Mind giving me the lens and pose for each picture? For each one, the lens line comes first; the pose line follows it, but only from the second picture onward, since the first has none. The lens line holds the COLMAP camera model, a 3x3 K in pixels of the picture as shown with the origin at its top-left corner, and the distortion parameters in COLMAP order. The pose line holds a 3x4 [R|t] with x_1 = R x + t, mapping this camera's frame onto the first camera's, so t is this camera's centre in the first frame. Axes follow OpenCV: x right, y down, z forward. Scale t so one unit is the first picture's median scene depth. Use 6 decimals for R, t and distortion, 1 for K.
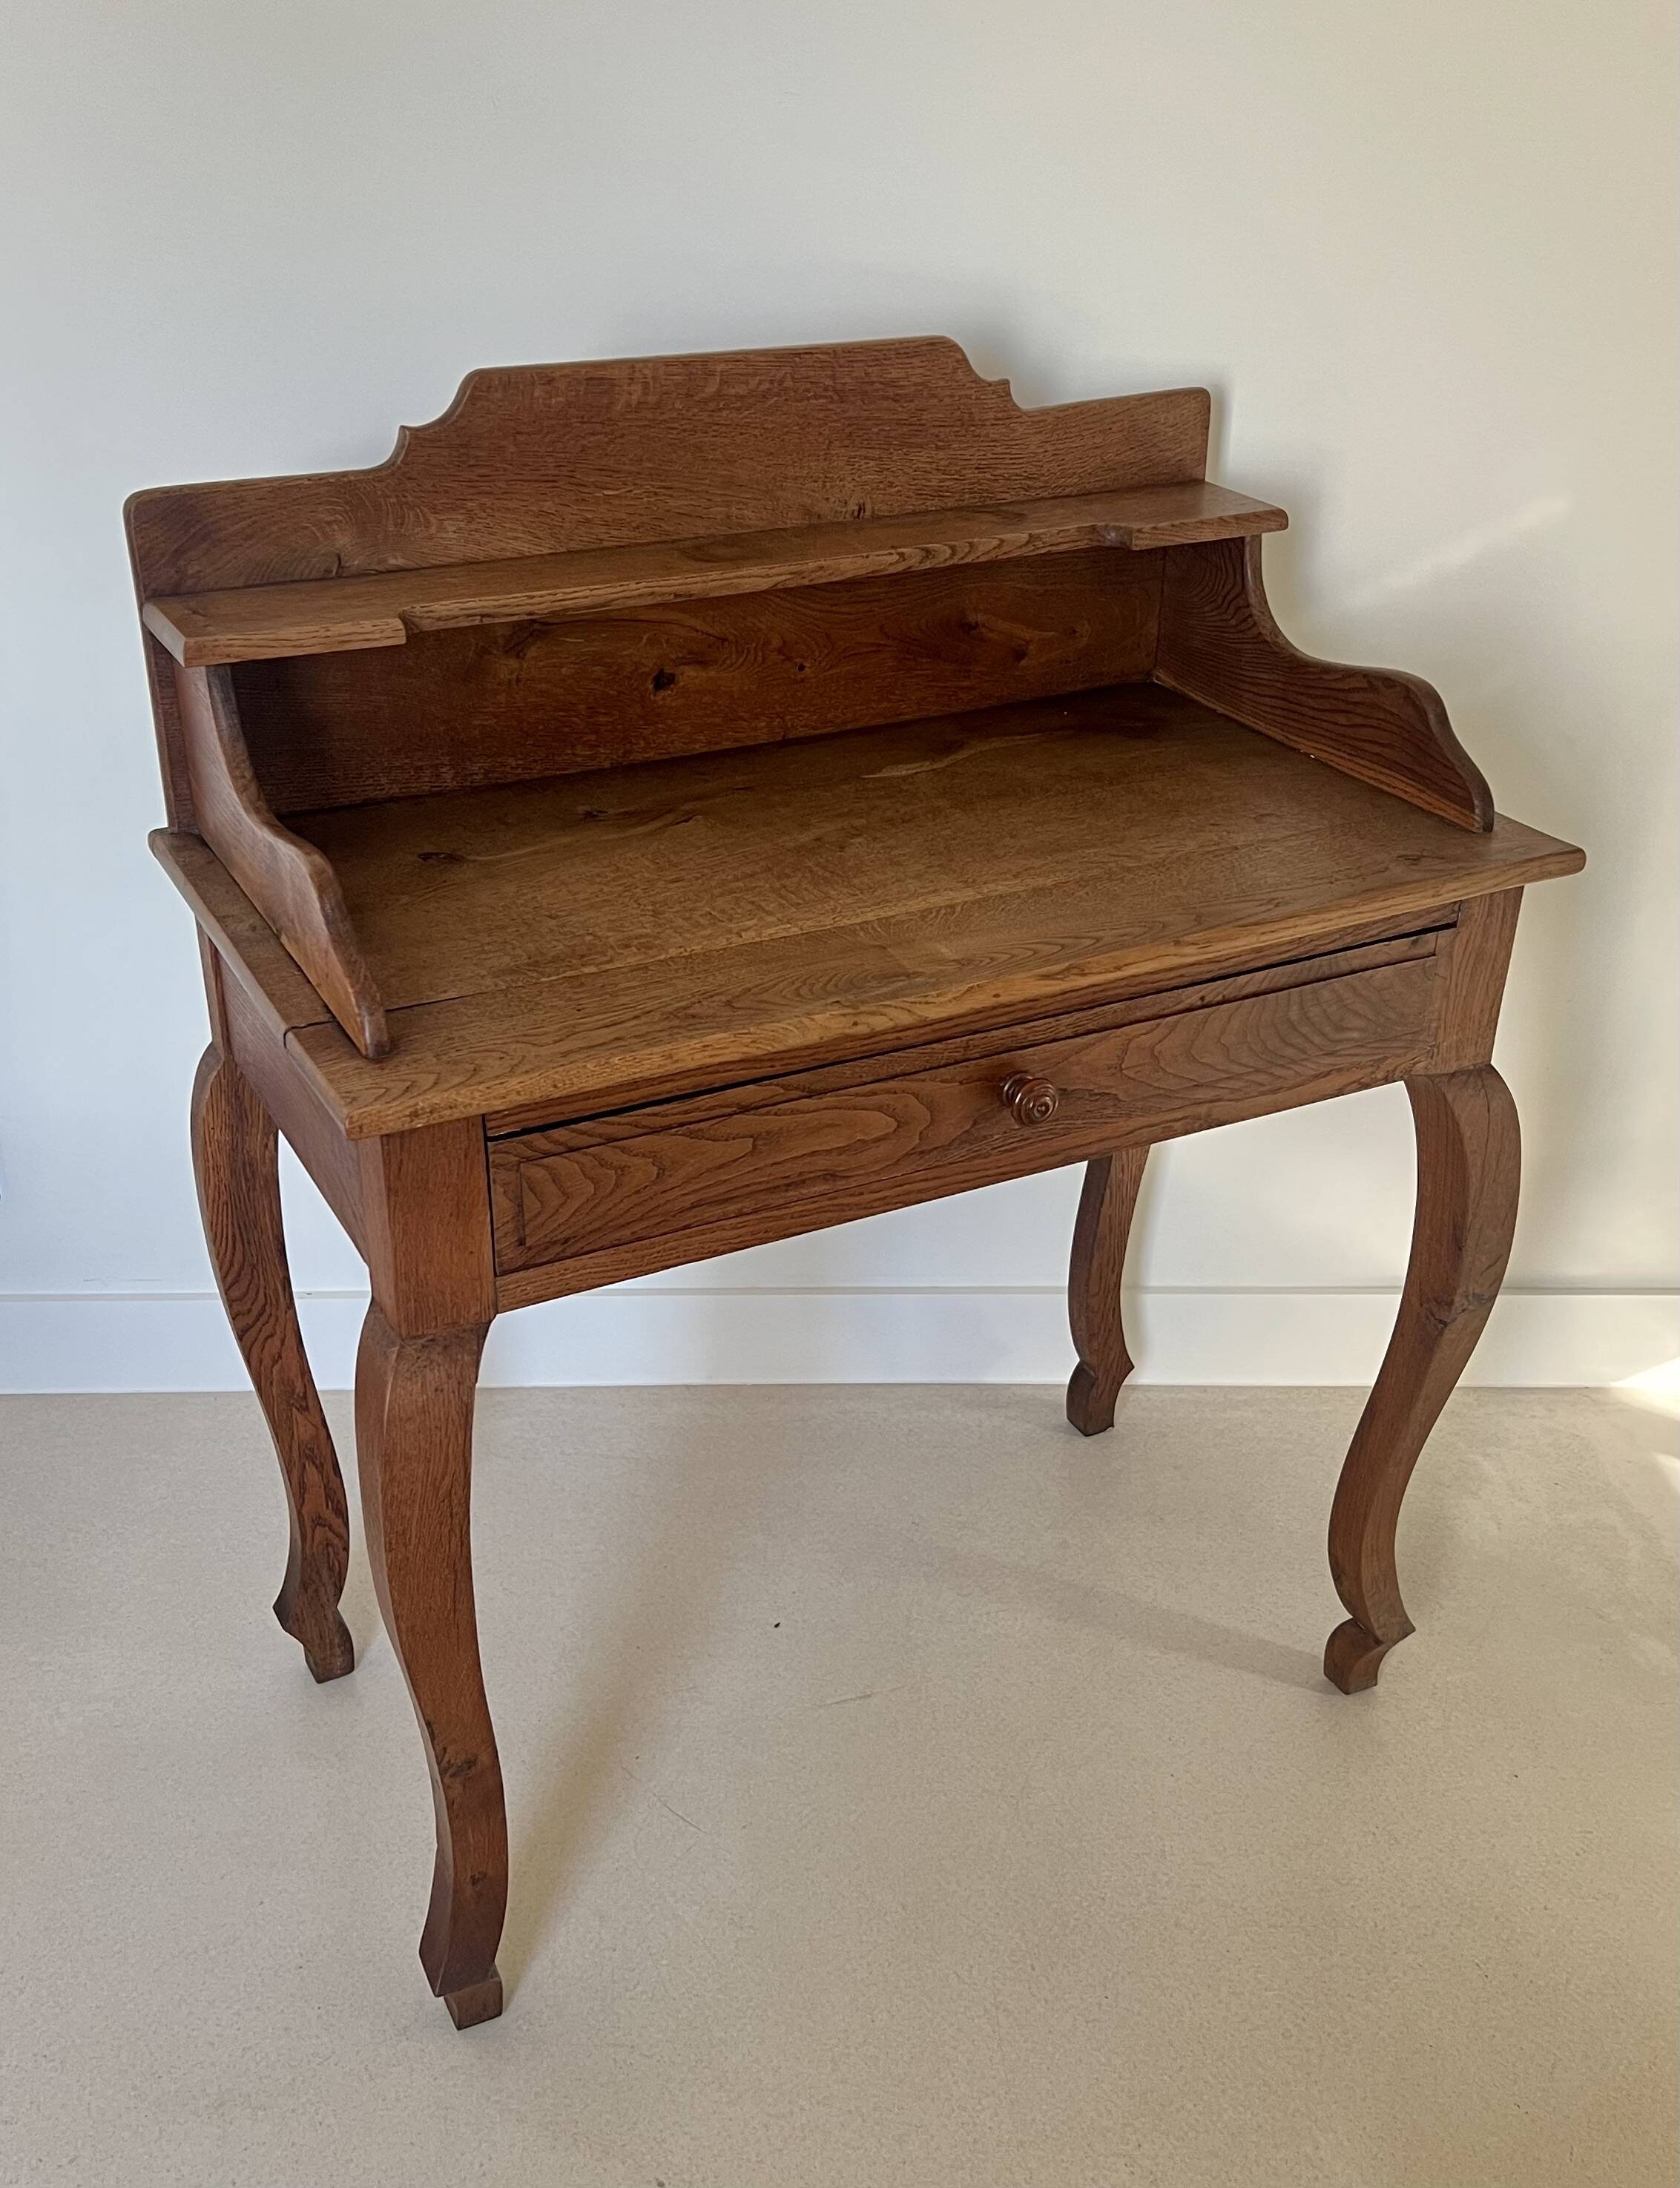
lens RADIAL K [[2177.2, 0, 833.7], [0, 2177.2, 1125.9], [0, 0, 1]] dist [0.168039, -0.569587]
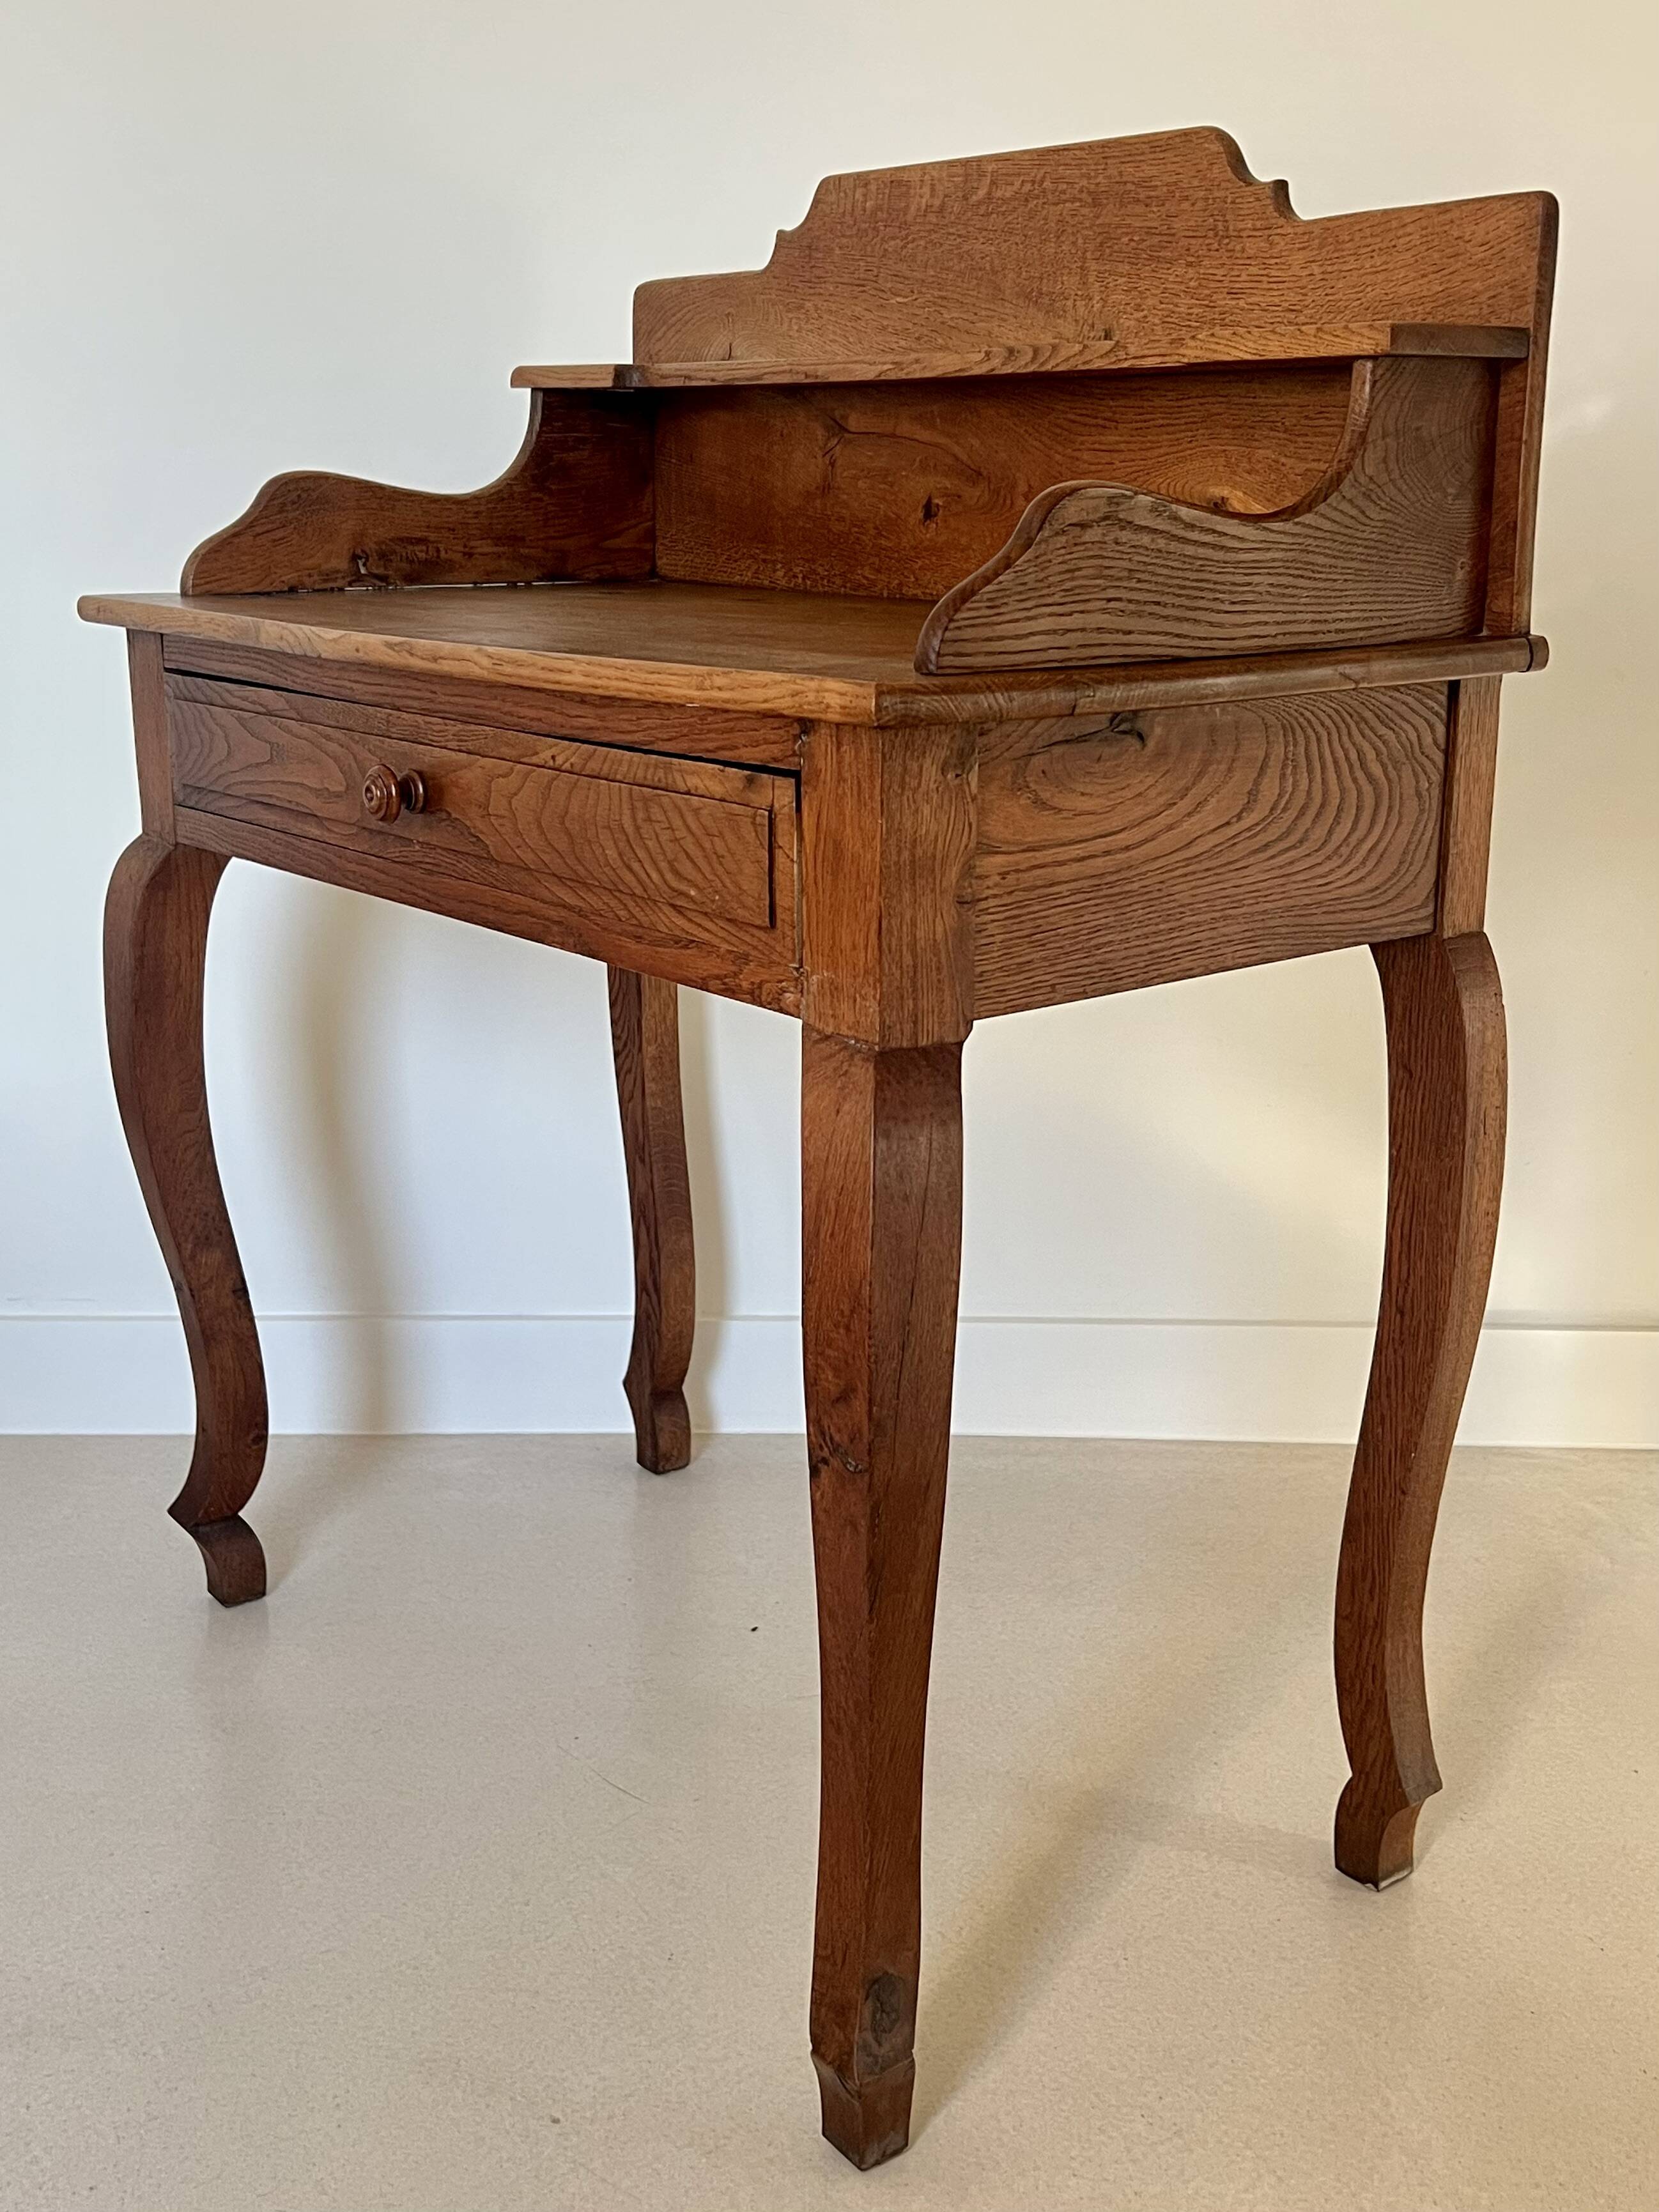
lens RADIAL K [[2395.8, 0, 893.4], [0, 2395.8, 1070.1], [0, 0, 1]] dist [0.068132, -0.156094]
pose [[0.218547, 0.231238, -0.948033, 0.976571], [-0.466931, 0.877859, 0.106482, -0.101142], [0.856862, 0.419395, 0.299826, 0.817905]]
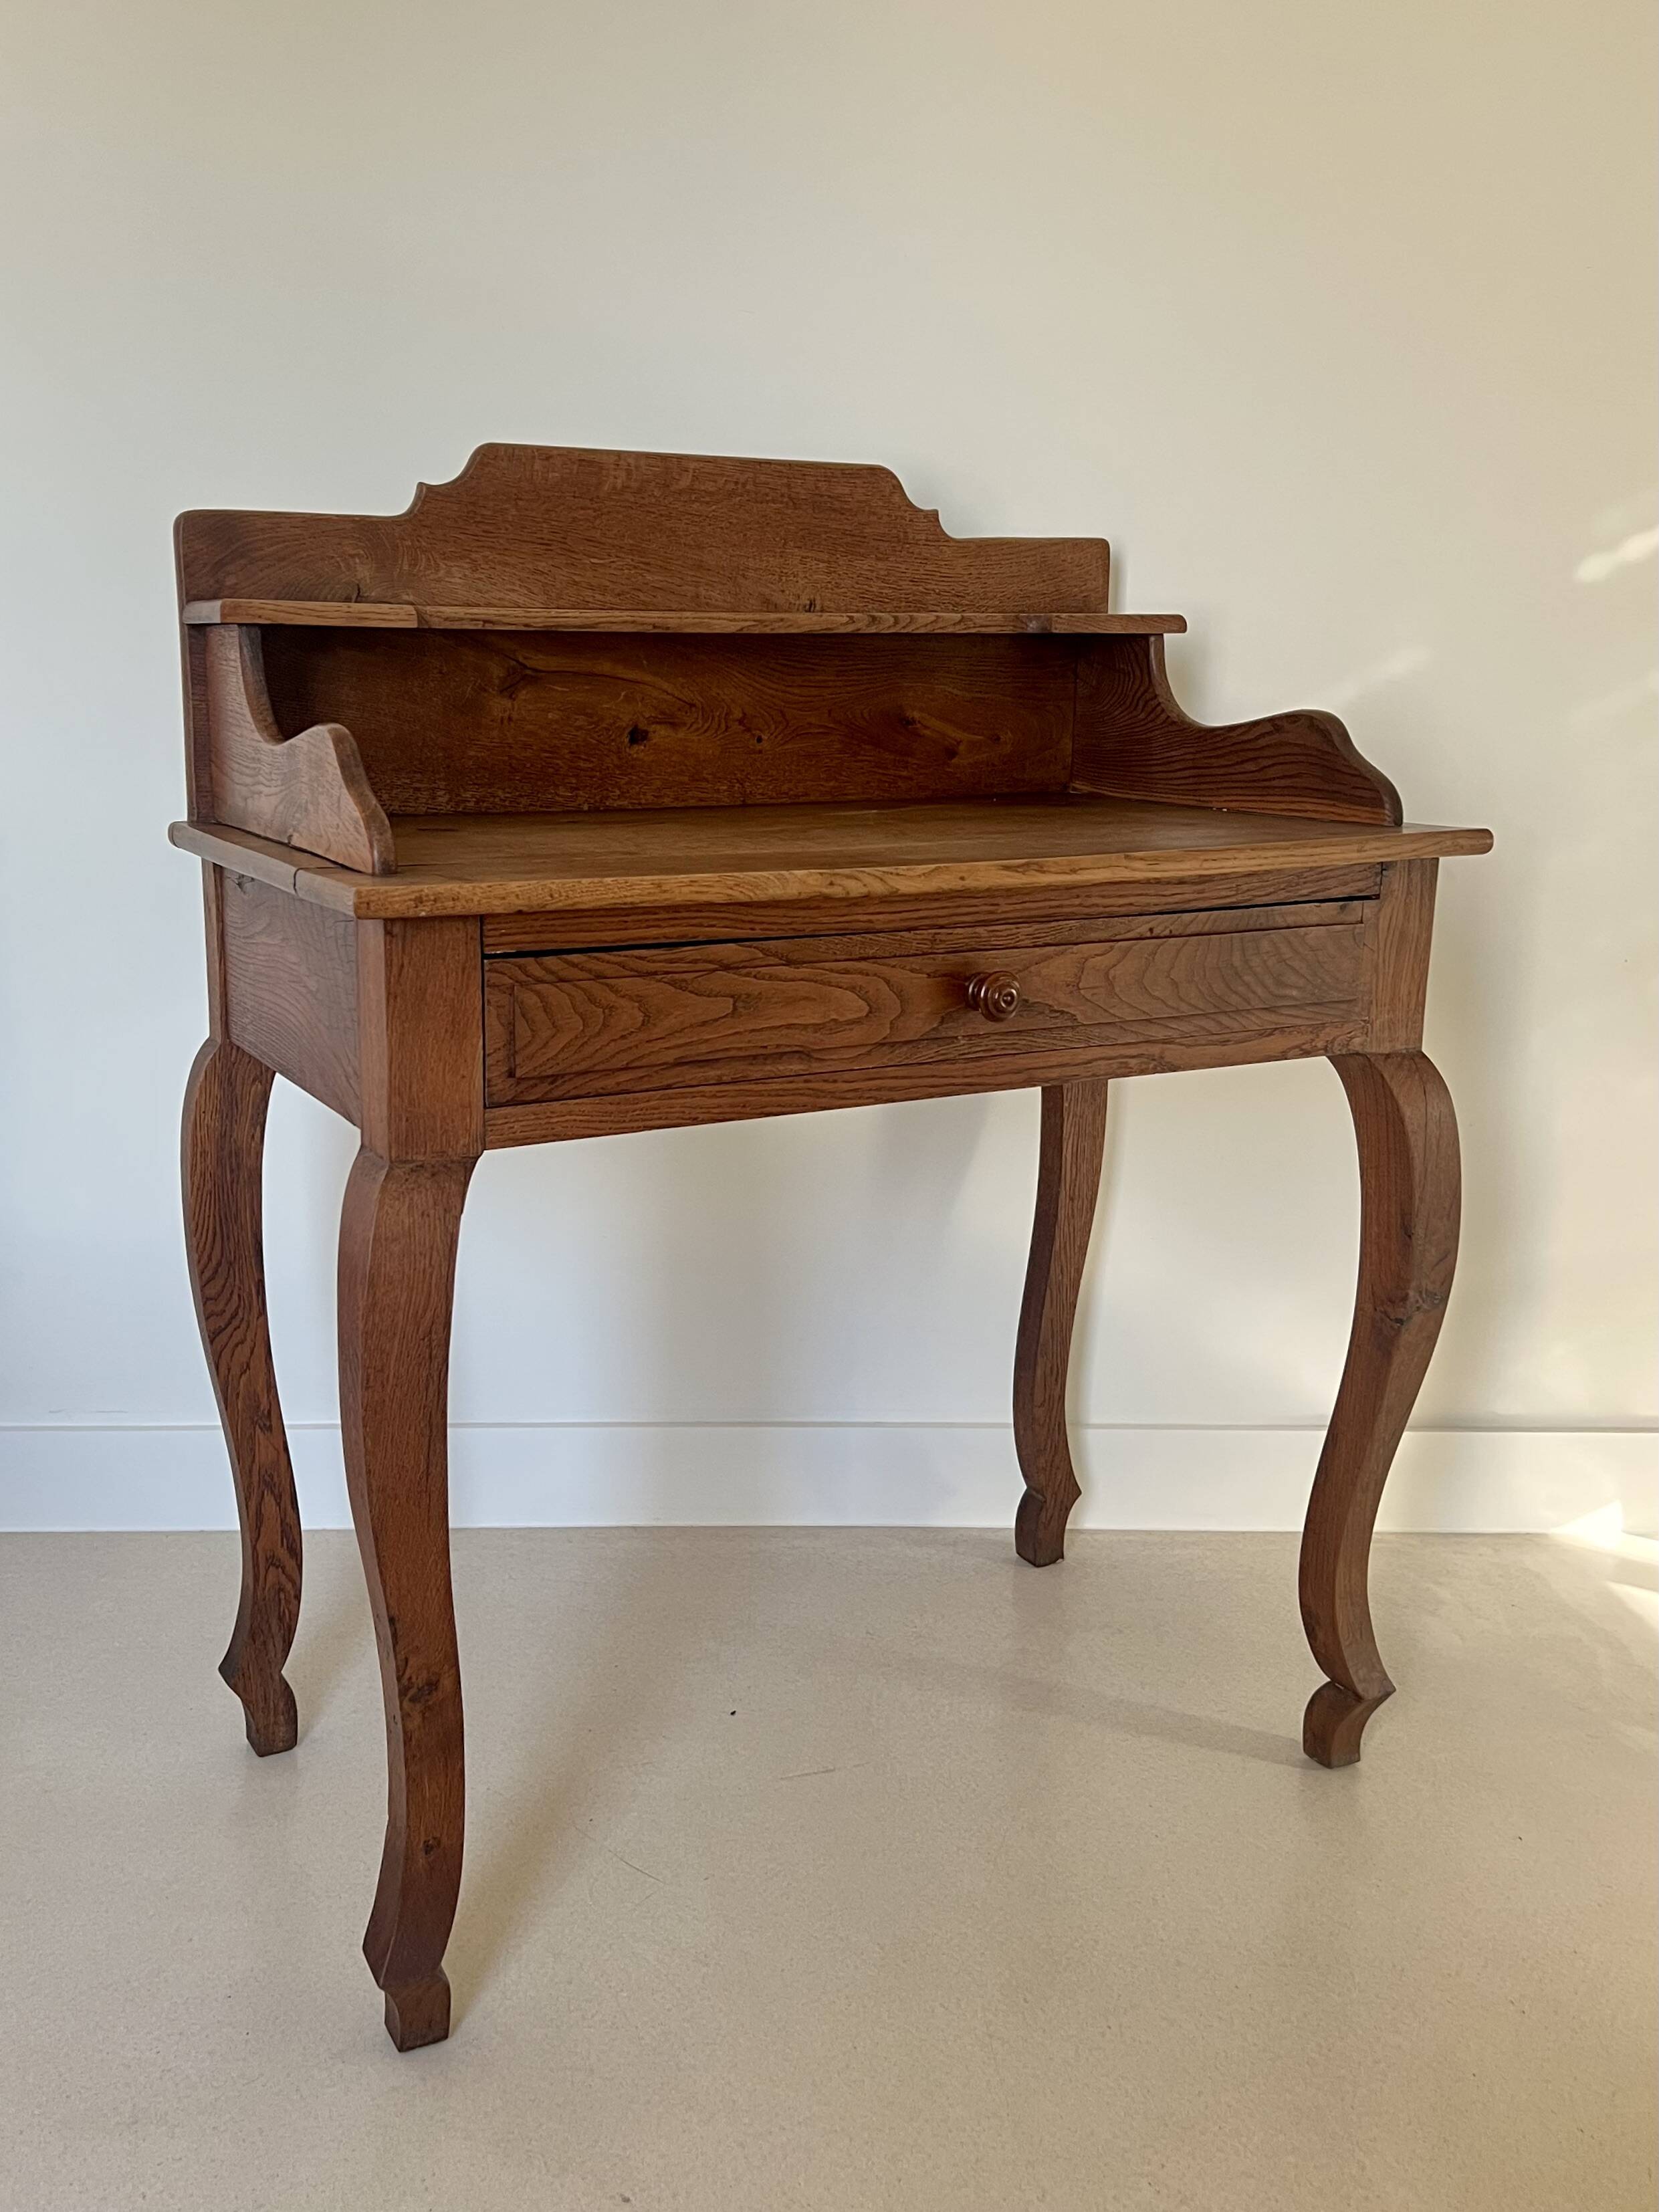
lens RADIAL K [[1969.0, 0, 723.4], [0, 1969.0, 1039.1], [0, 0, 1]] dist [0.141922, -0.371618]
pose [[0.999991, -0.003047, -0.003095, -0.032894], [0.001984, 0.954350, -0.298685, 0.255910], [0.003864, 0.298676, 0.954347, 0.090853]]
